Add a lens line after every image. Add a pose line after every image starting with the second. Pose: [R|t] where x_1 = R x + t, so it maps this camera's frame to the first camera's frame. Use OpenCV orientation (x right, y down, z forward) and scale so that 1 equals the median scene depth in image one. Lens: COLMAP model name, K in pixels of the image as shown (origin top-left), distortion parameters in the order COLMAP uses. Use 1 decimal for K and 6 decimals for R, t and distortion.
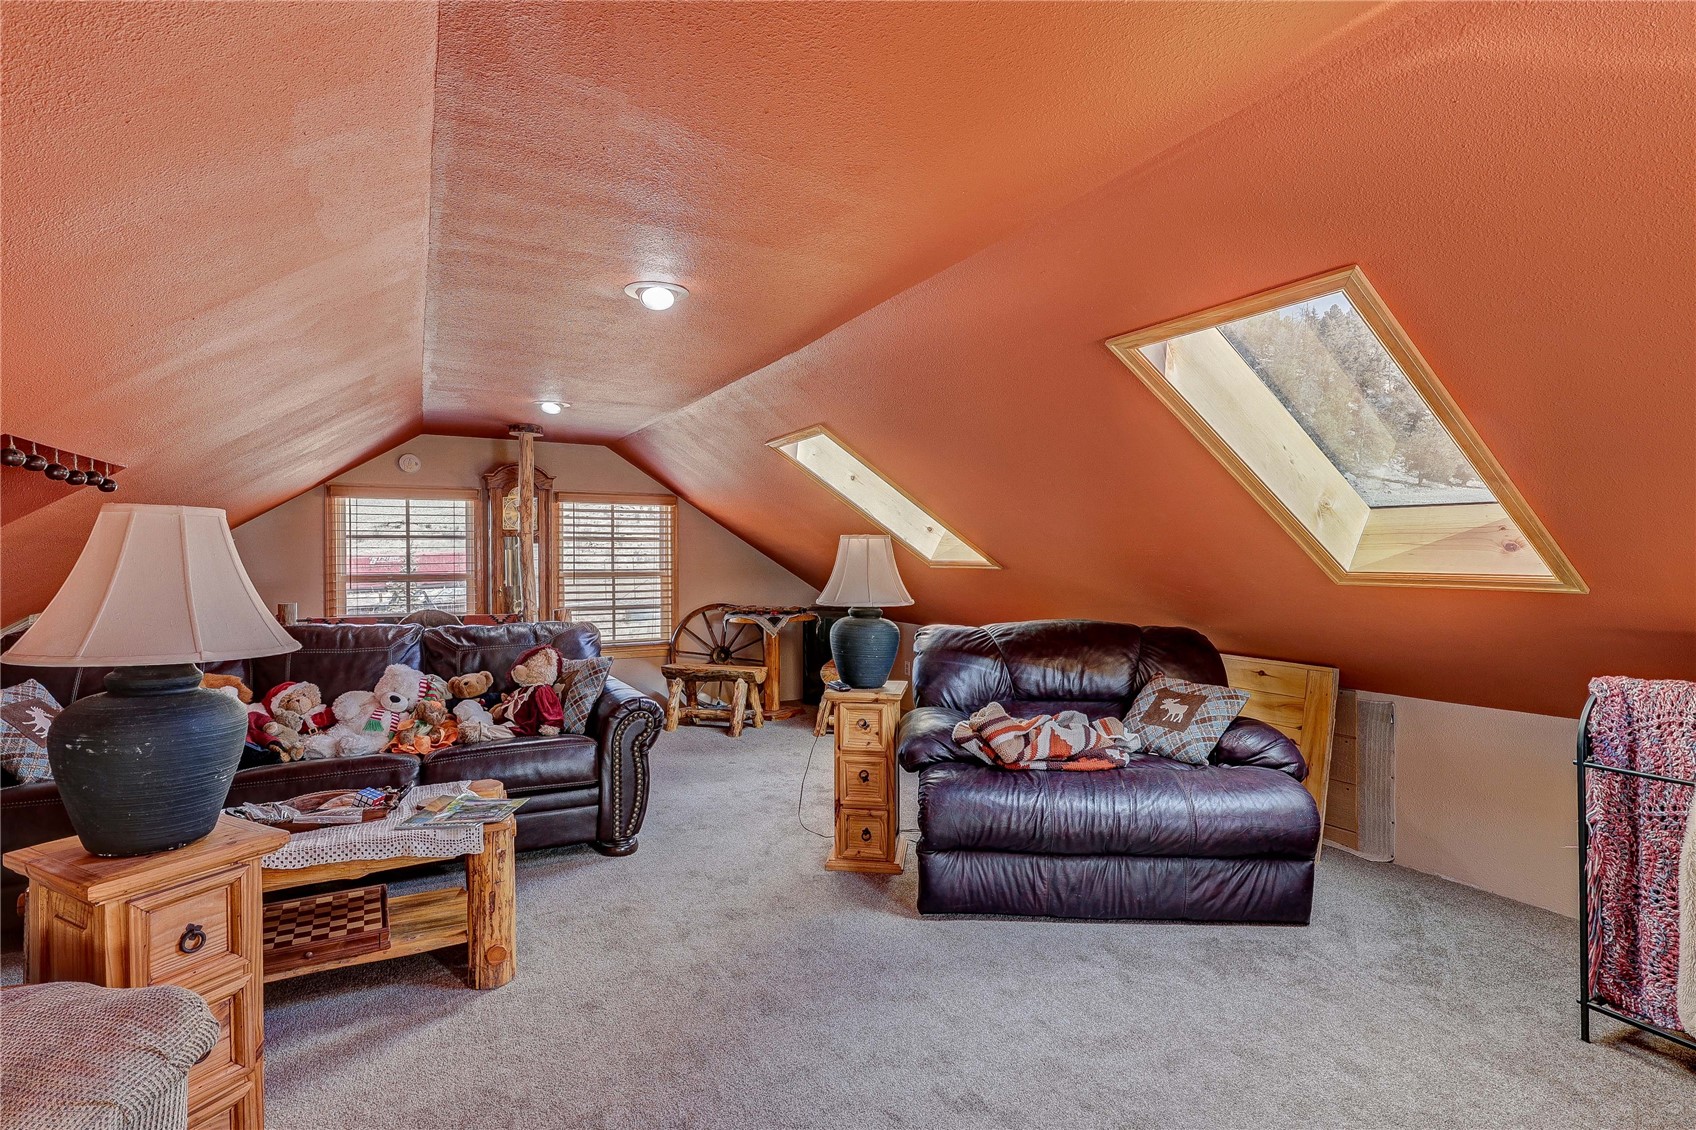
lens RADIAL K [[835.8, 0, 848.0], [0, 835.8, 565.0], [0, 0, 1]] dist [0.000209, -0.000829]
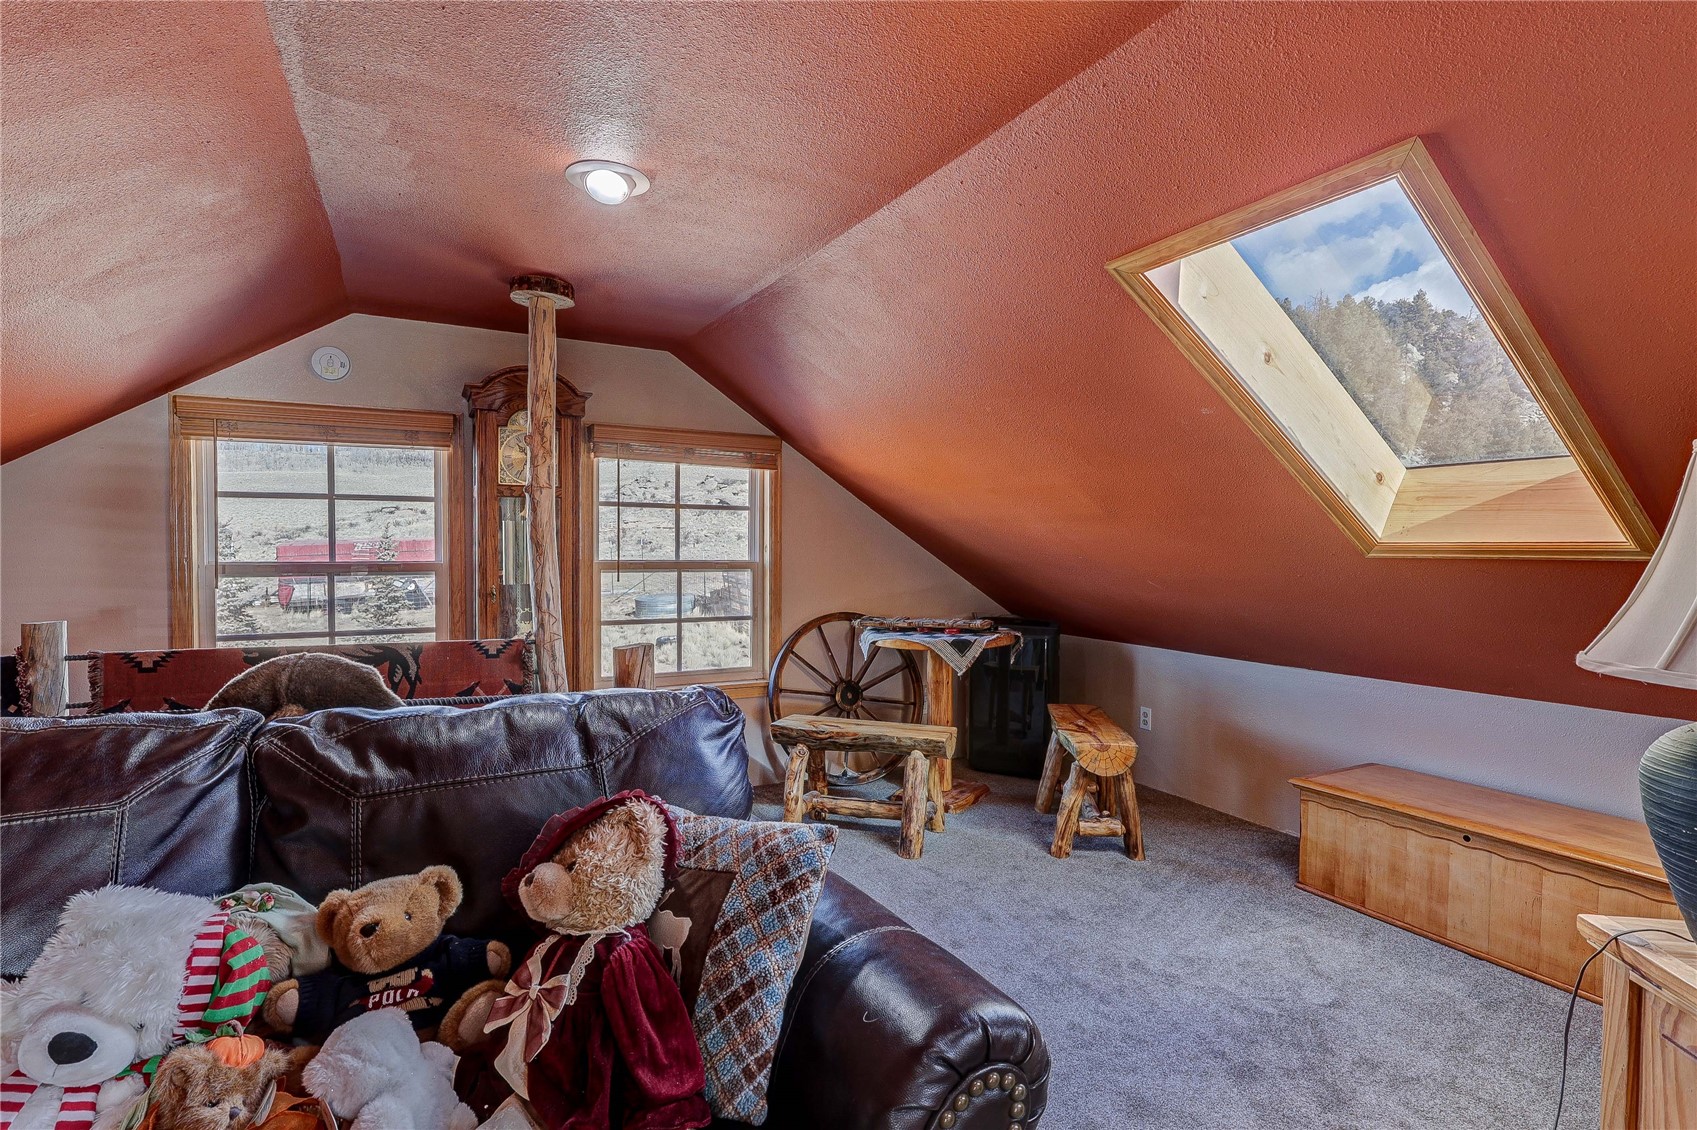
lens RADIAL K [[836.3, 0, 848.5], [0, 836.3, 565.0], [0, 0, 1]] dist [0.000209, -0.000829]
pose [[0.999972, 0.007387, 0.001311, -0.187175], [-0.007401, 0.999907, 0.011440, 0.004082], [-0.001227, -0.011449, 0.999934, 0.459209]]
